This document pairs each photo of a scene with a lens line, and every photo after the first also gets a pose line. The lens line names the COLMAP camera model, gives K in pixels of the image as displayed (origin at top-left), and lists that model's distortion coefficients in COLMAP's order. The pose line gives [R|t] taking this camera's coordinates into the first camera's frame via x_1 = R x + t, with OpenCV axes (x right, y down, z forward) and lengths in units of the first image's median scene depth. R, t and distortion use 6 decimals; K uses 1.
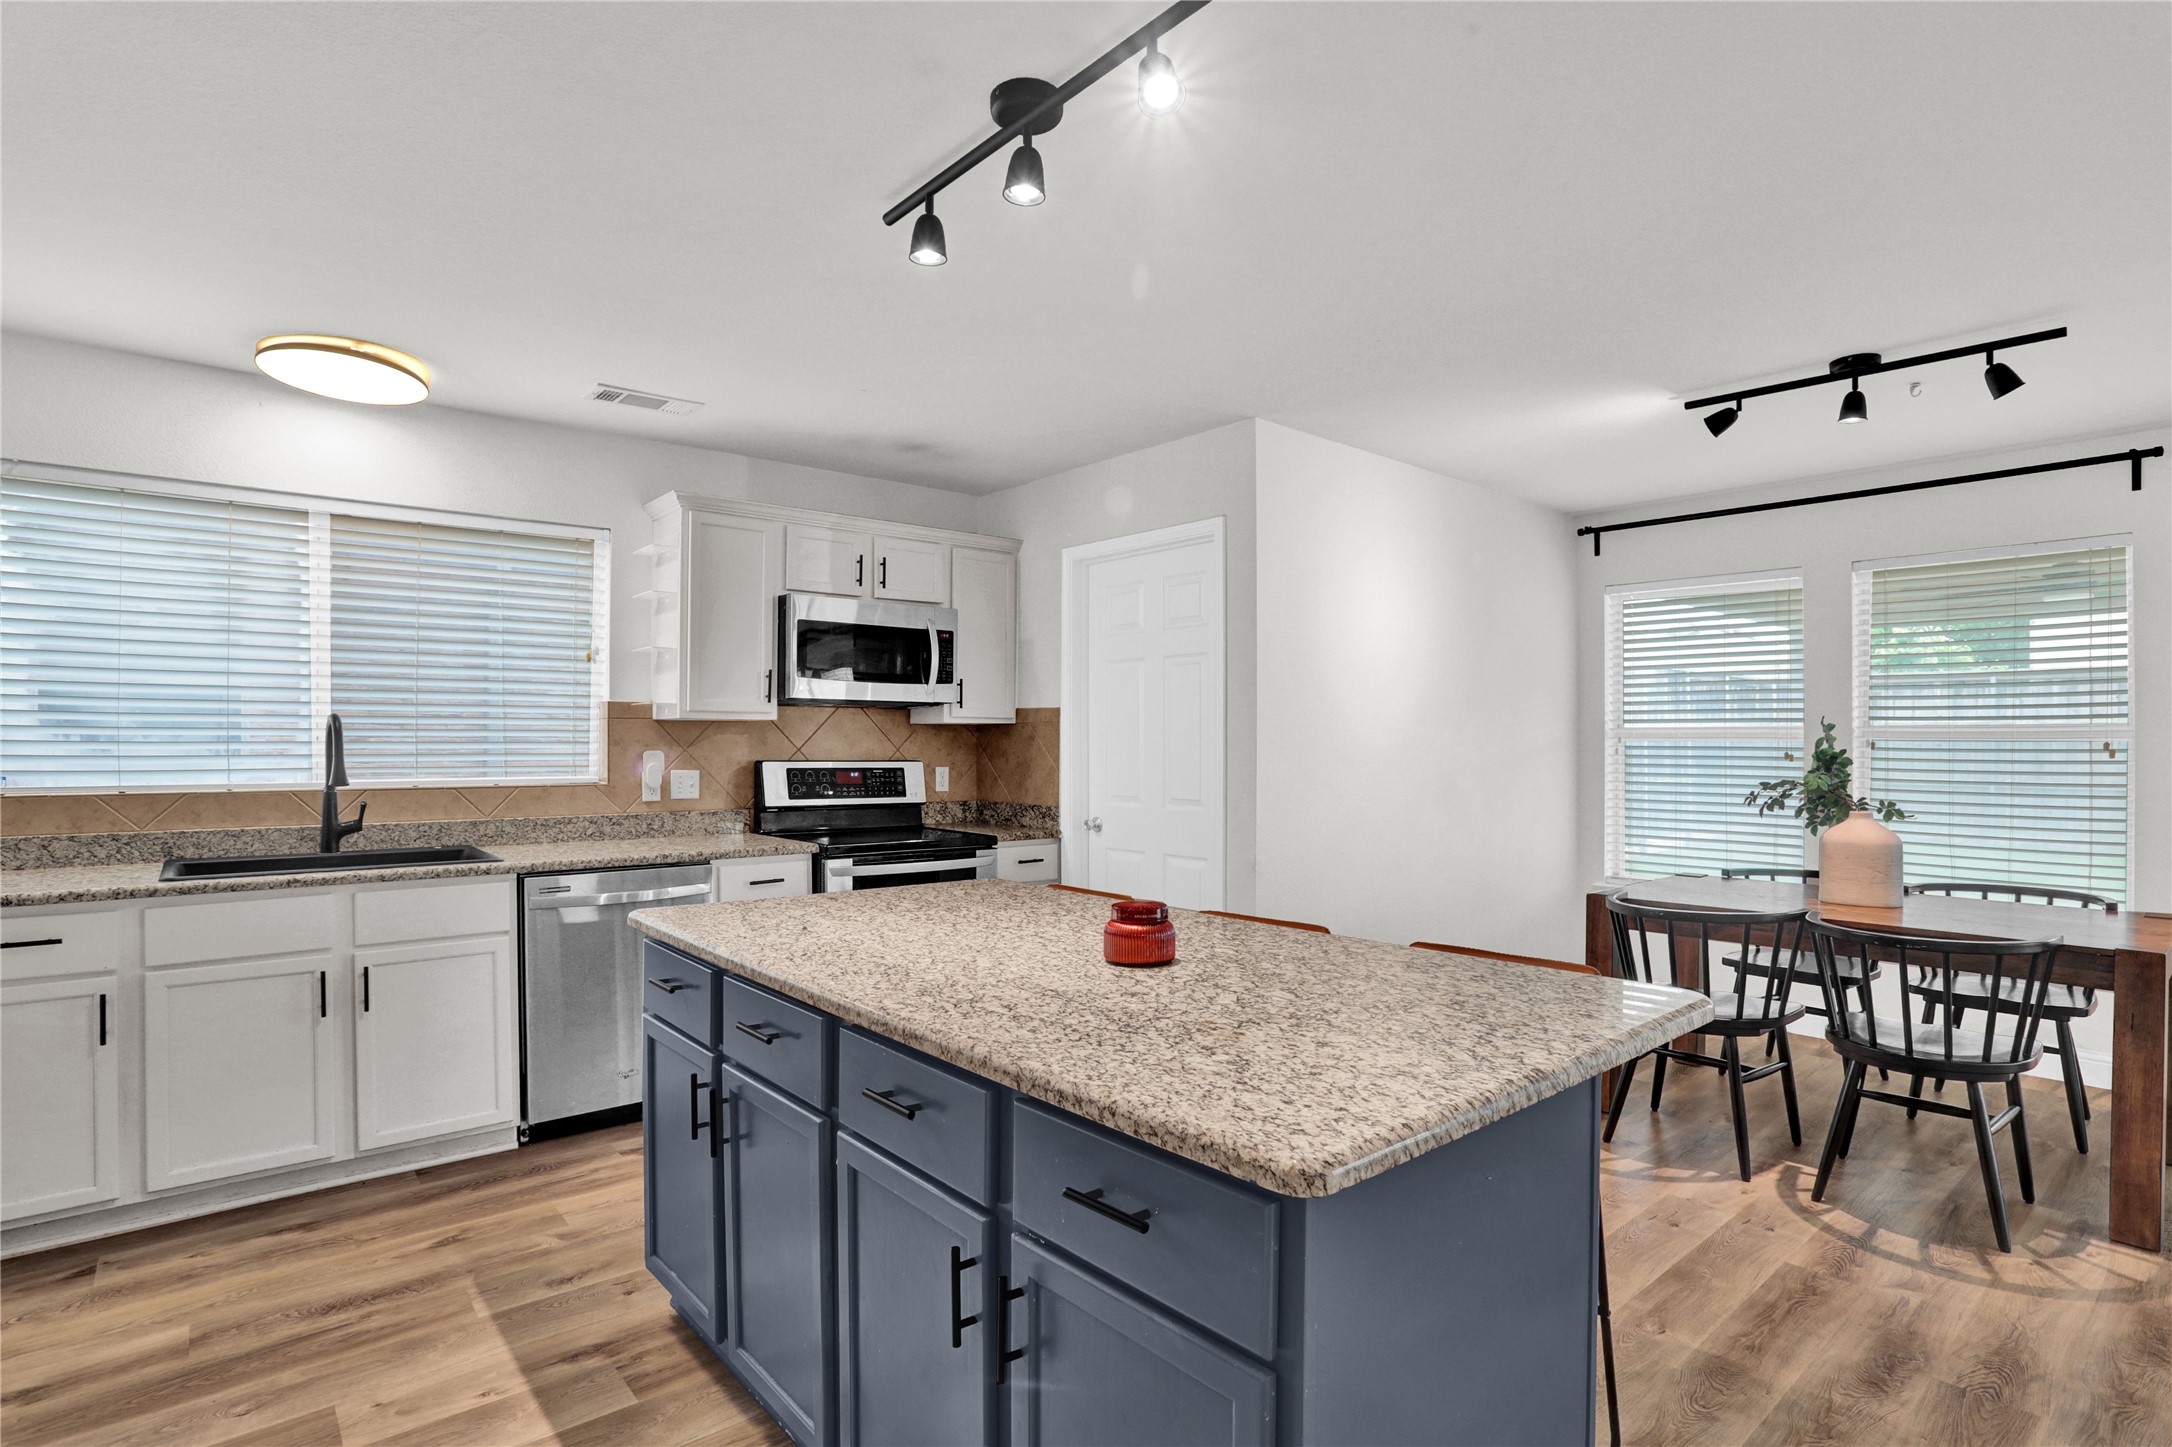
lens RADIAL K [[1093.1, 0, 1095.8], [0, 1093.1, 746.3], [0, 0, 1]] dist [-0.073352, 0.035124]
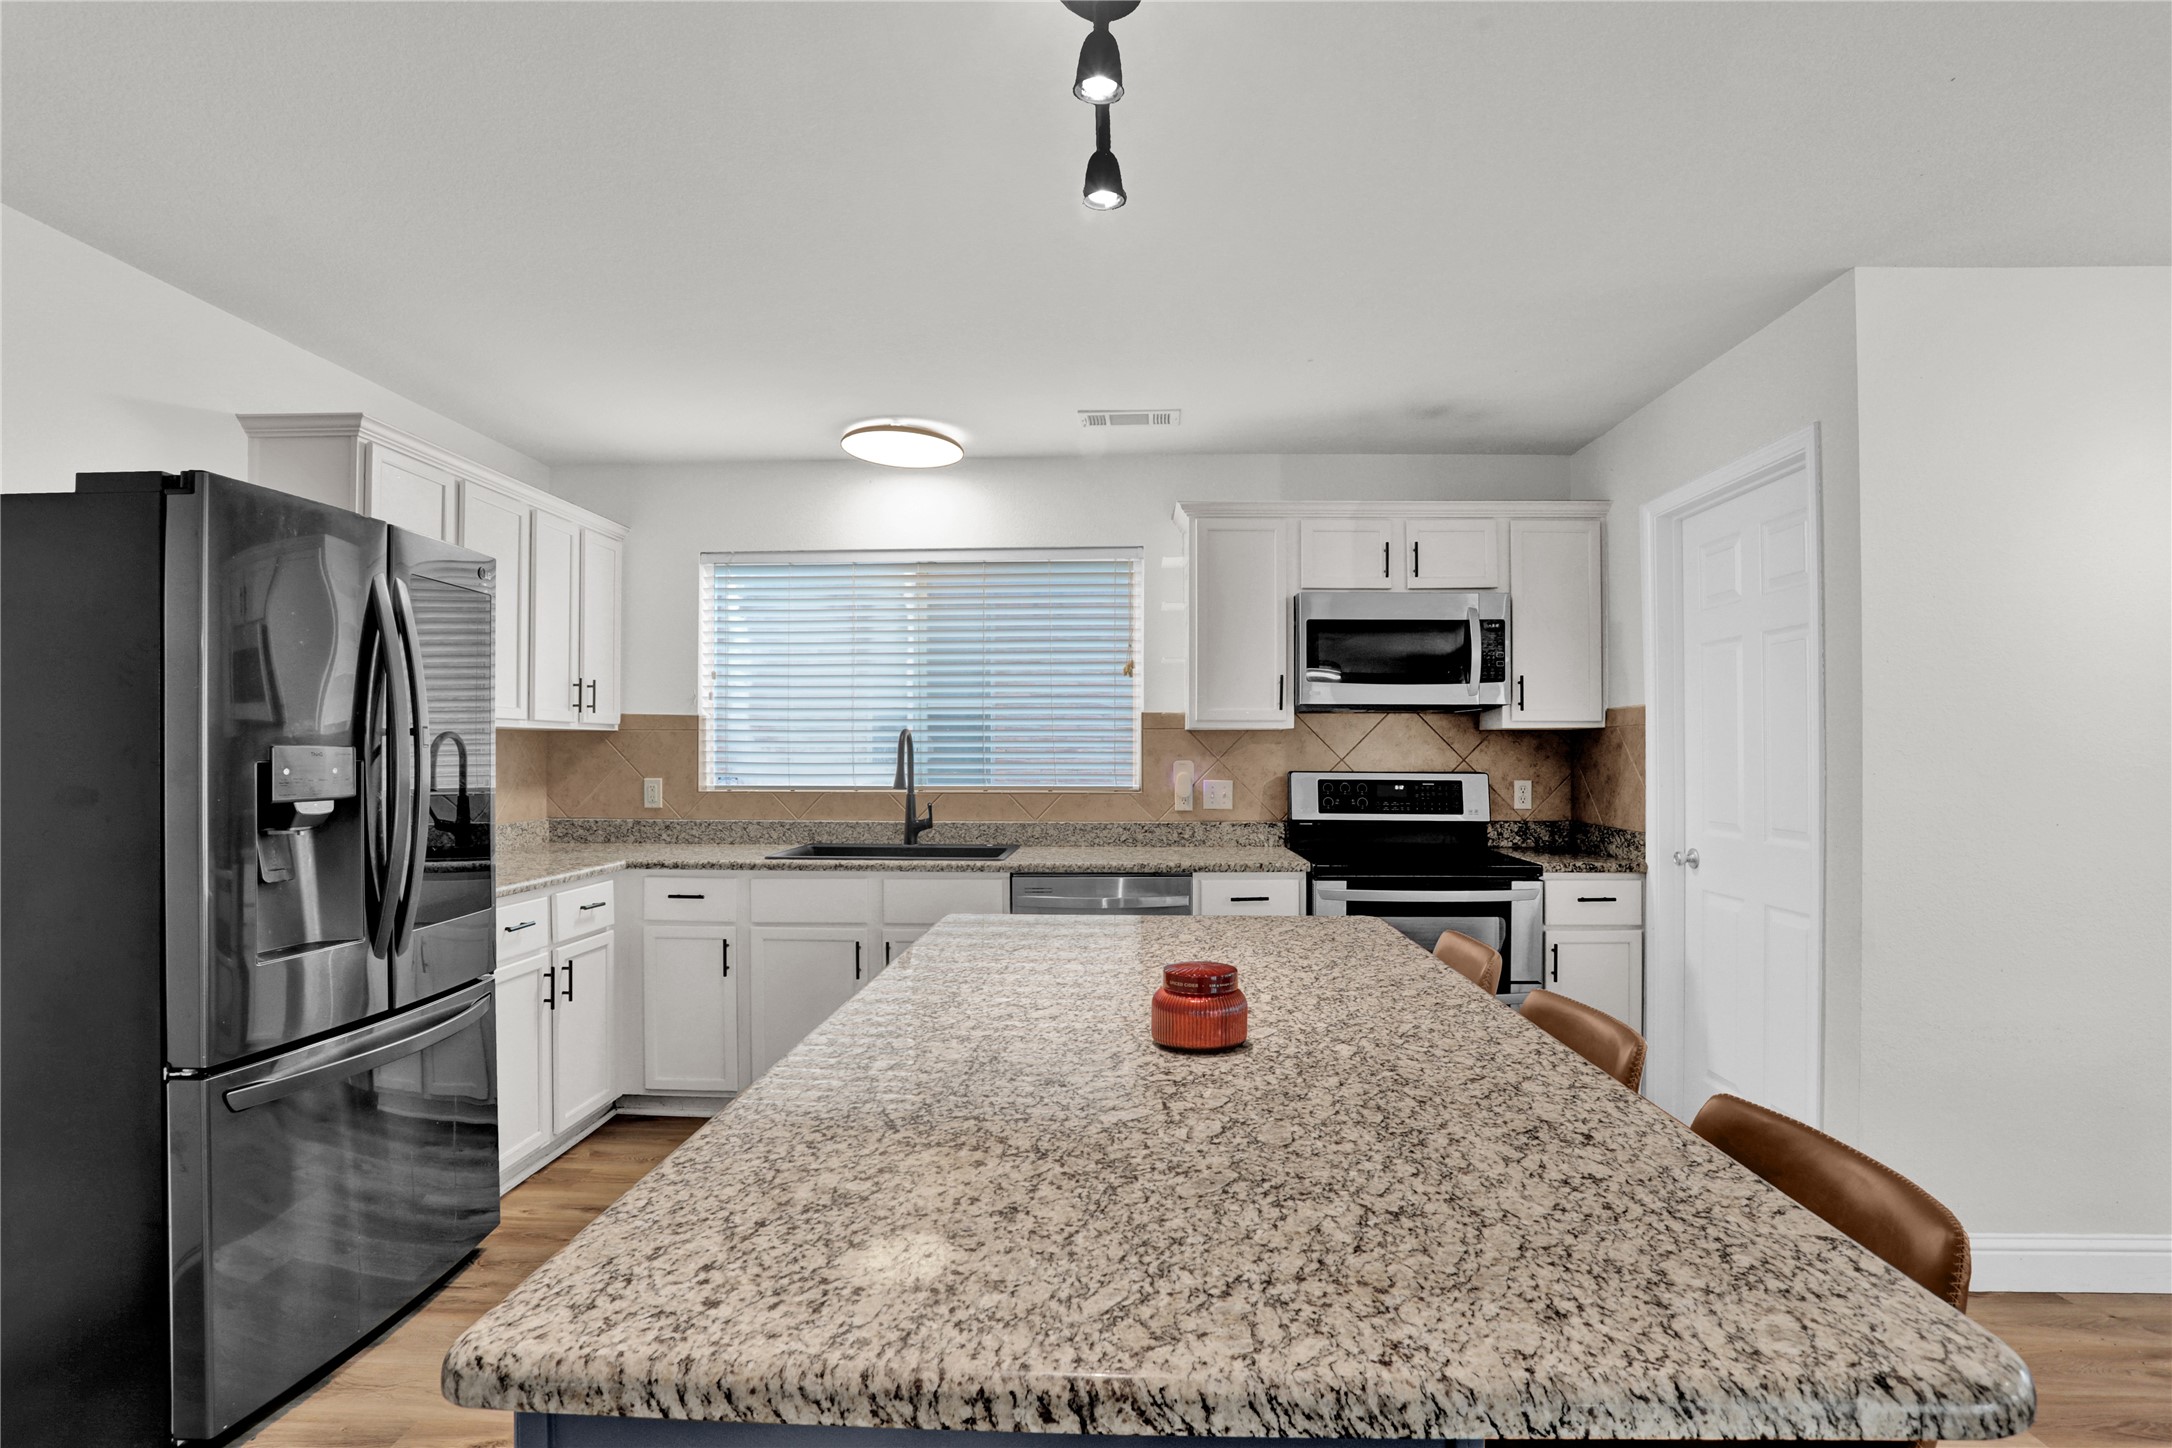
lens RADIAL K [[1104.6, 0, 1086.7], [0, 1104.6, 749.6], [0, 0, 1]] dist [-0.087178, 0.043697]
pose [[0.731576, -0.004326, -0.681746, 0.232804], [-0.000086, 0.999979, -0.006437, 0.000620], [0.681760, 0.004767, 0.731561, 0.186412]]
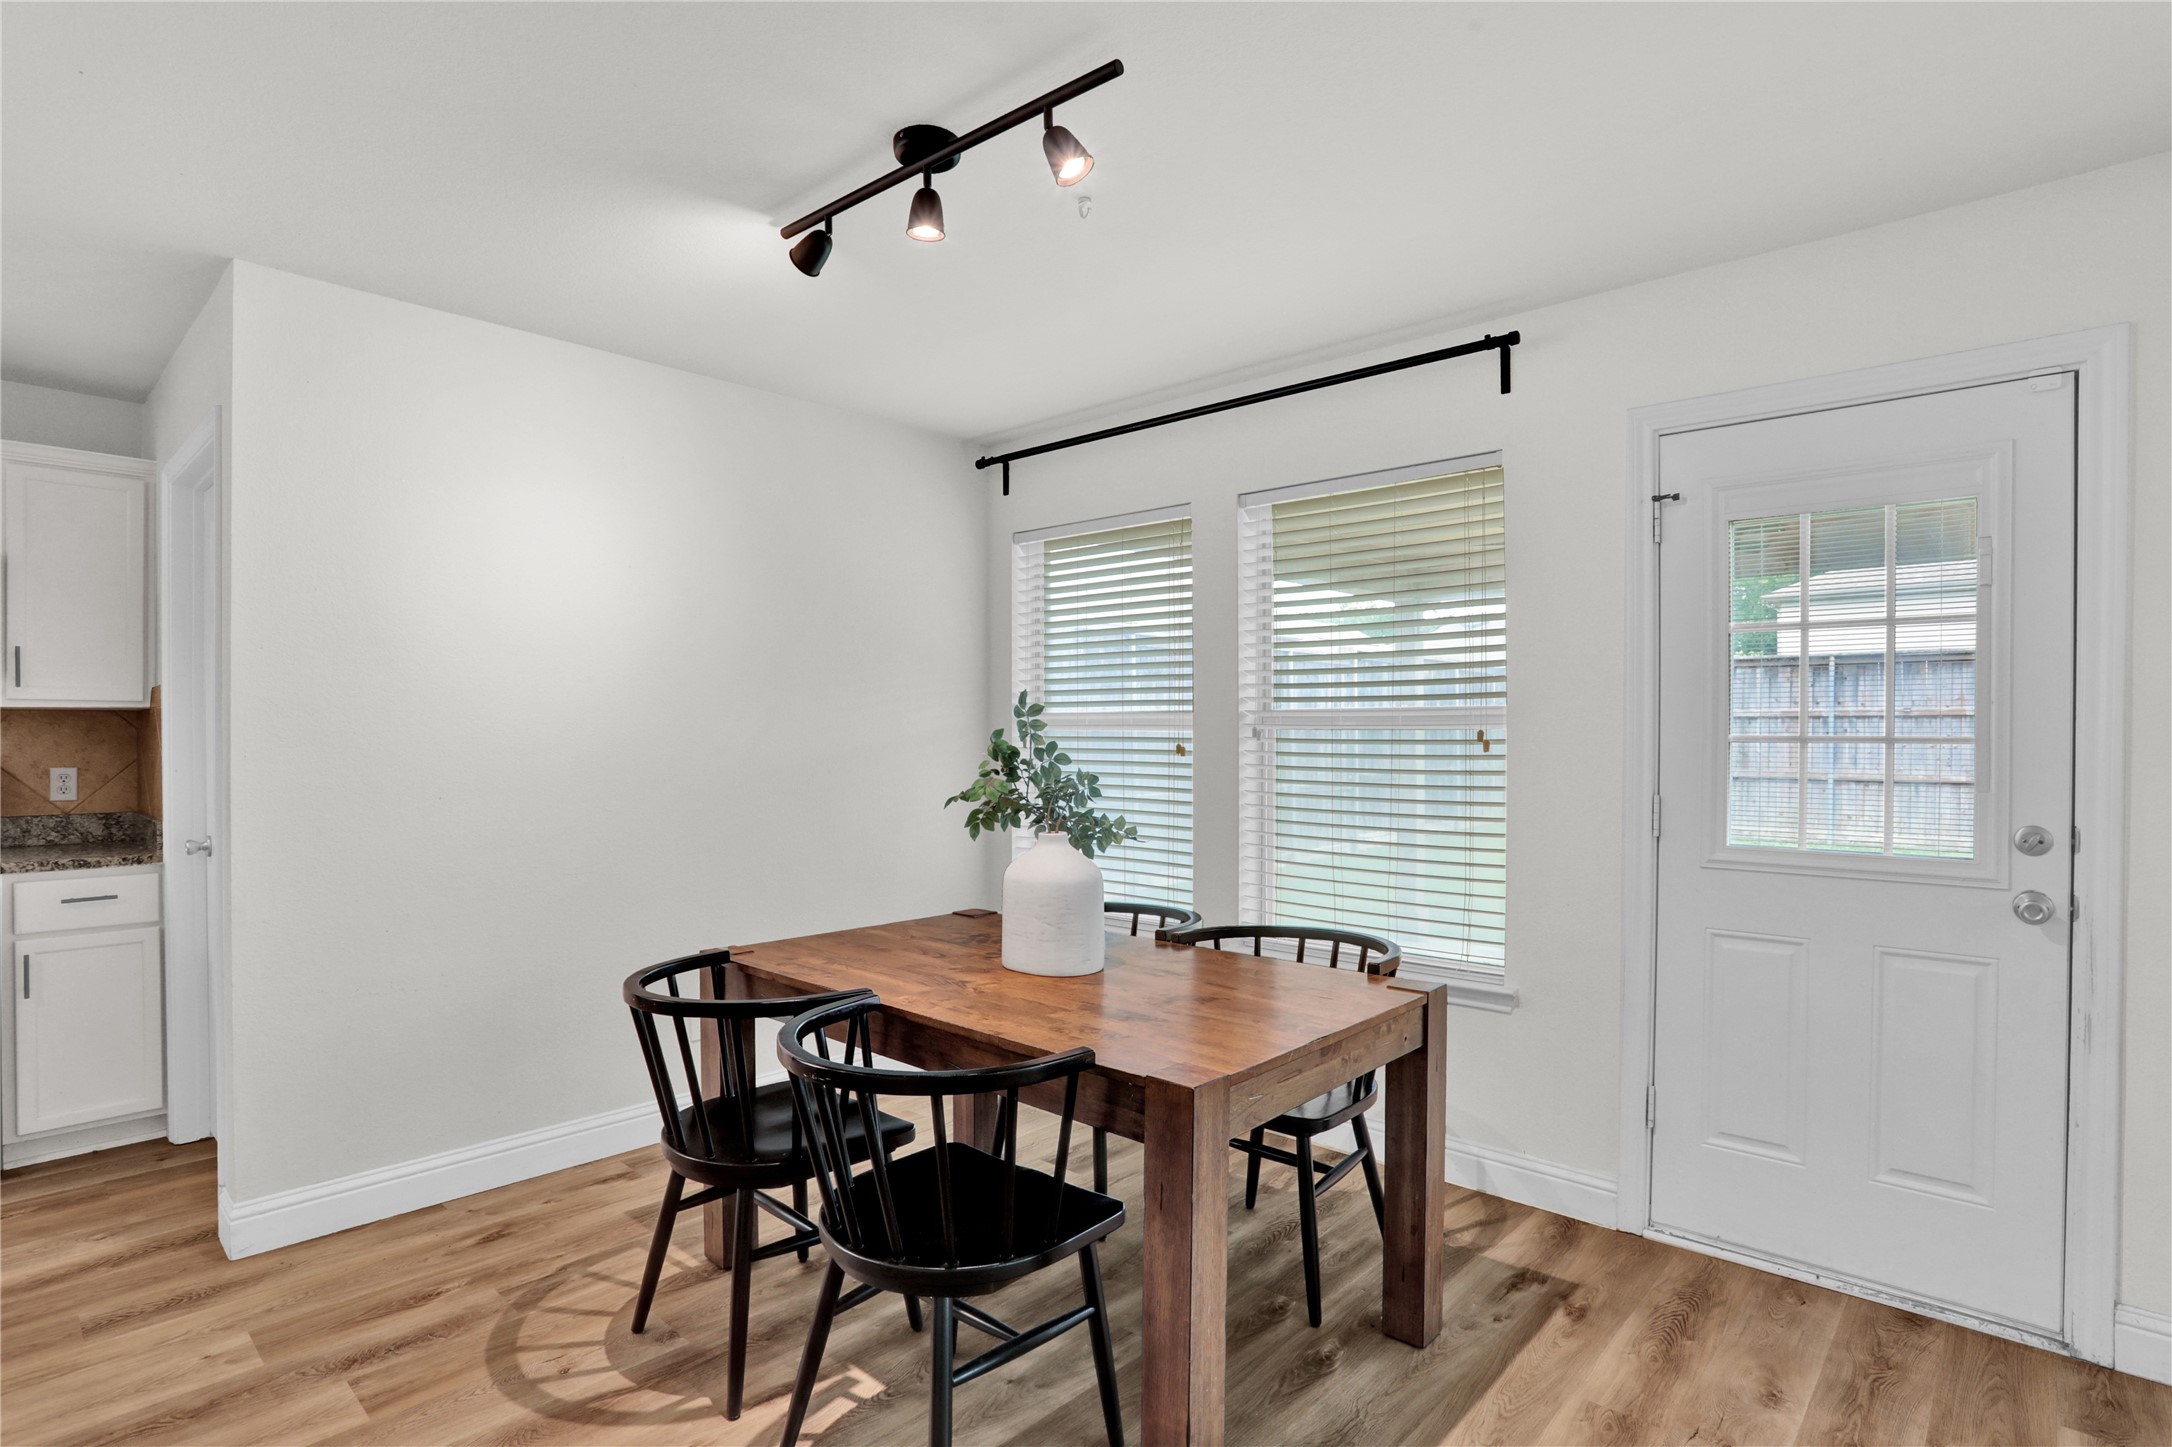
lens RADIAL K [[1108.2, 0, 1085.5], [0, 1108.2, 739.8], [0, 0, 1]] dist [-0.061674, 0.030016]
pose [[0.994102, -0.003063, 0.108410, 0.578190], [0.002803, 0.999993, 0.002546, 0.000246], [-0.108417, -0.002227, 0.994103, 0.252086]]
